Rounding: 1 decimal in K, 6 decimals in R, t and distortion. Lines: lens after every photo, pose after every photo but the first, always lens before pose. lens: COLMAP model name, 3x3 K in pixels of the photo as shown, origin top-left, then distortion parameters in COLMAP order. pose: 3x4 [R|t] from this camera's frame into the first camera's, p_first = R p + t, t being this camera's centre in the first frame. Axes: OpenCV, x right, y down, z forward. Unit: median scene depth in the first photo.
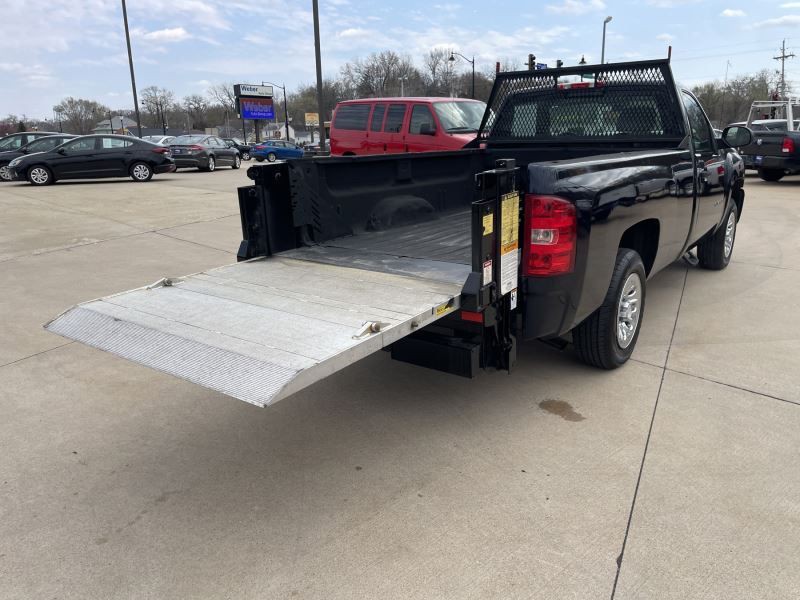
lens RADIAL K [[602.6, 0, 404.6], [0, 602.6, 304.2], [0, 0, 1]] dist [0.079799, -0.100628]
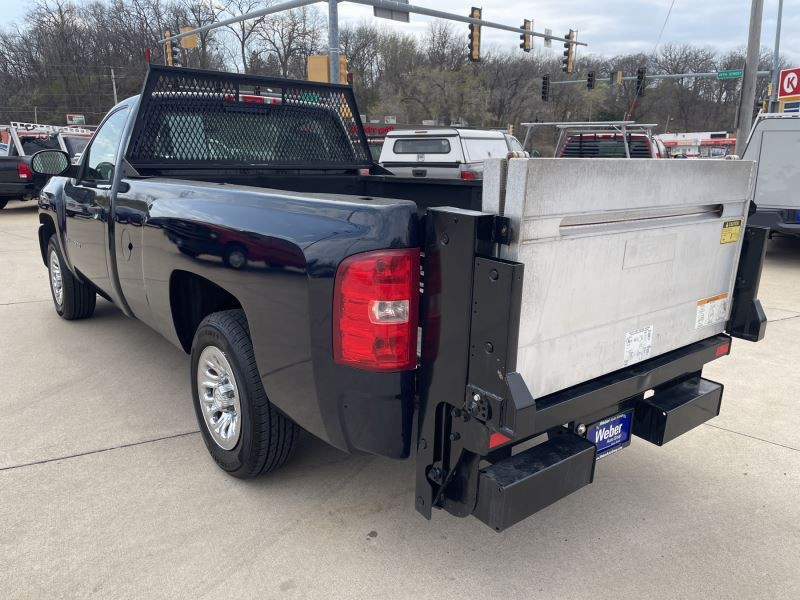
lens RADIAL K [[602.6, 0, 401.1], [0, 602.6, 295.2], [0, 0, 1]] dist [0.079799, -0.100628]
pose [[0.258646, -0.195637, 0.945954, -0.478972], [0.245415, 0.960453, 0.131534, -0.164677], [-0.934277, 0.198130, 0.296430, 0.621661]]
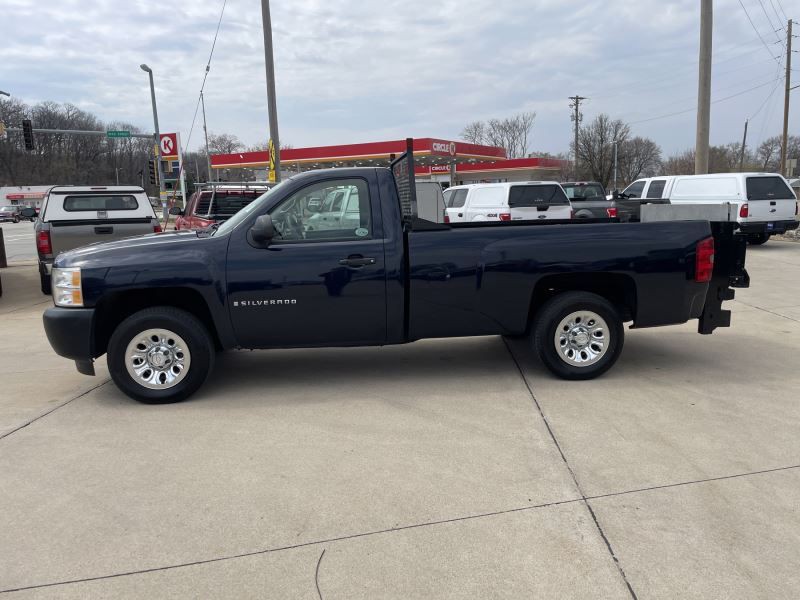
lens RADIAL K [[602.6, 0, 401.2], [0, 602.6, 298.9], [0, 0, 1]] dist [0.079799, -0.100628]
pose [[-0.677137, -0.081804, 0.731296, -0.546756], [0.229229, 0.920902, 0.315266, -0.483679], [-0.699242, 0.381113, -0.604825, 1.722834]]
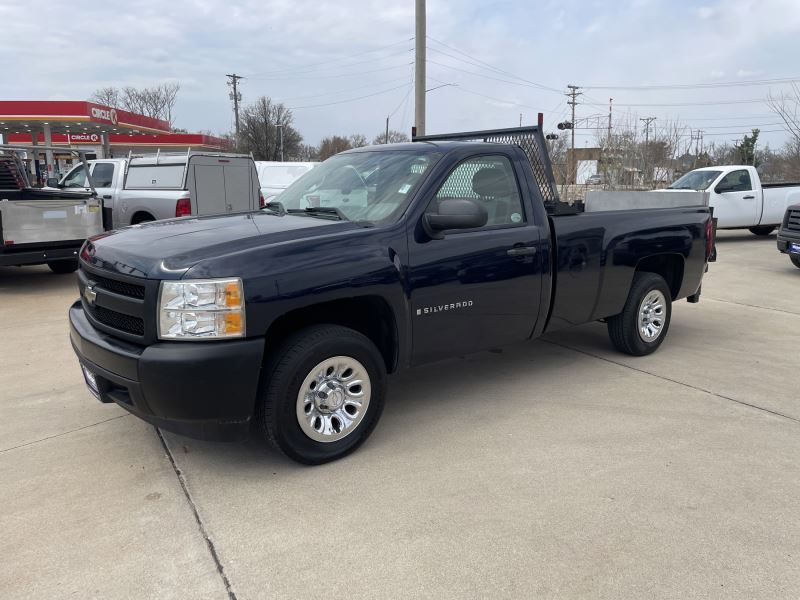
lens RADIAL K [[602.6, 0, 404.3], [0, 602.6, 297.1], [0, 0, 1]] dist [0.079799, -0.100628]
pose [[-0.970561, -0.034669, 0.238347, 0.133323], [0.073698, 0.899374, 0.430922, -0.565538], [-0.229303, 0.435802, -0.870343, 1.954000]]
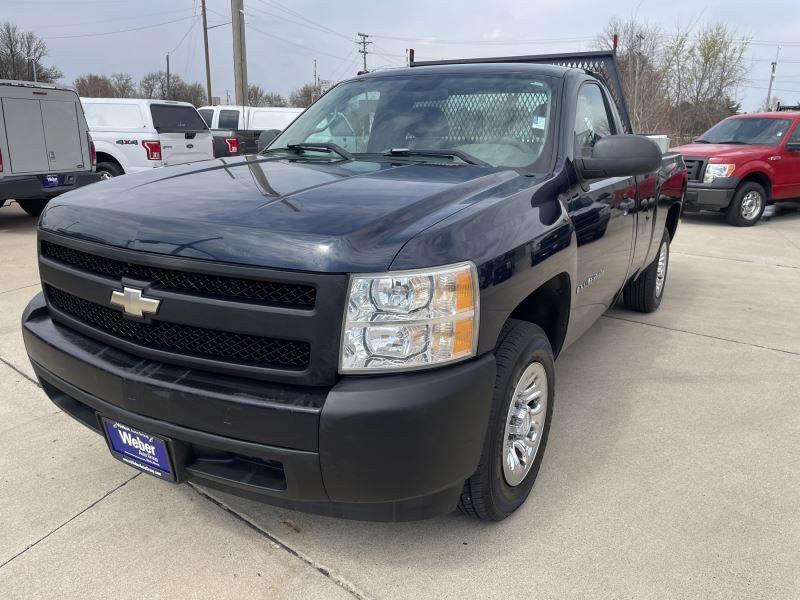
lens RADIAL K [[602.6, 0, 405.7], [0, 602.6, 299.6], [0, 0, 1]] dist [0.079799, -0.100628]
pose [[-0.995000, 0.024443, -0.096836, 0.483890], [-0.028531, 0.859615, 0.510144, -0.507061], [0.095711, 0.510357, -0.854620, 1.793901]]
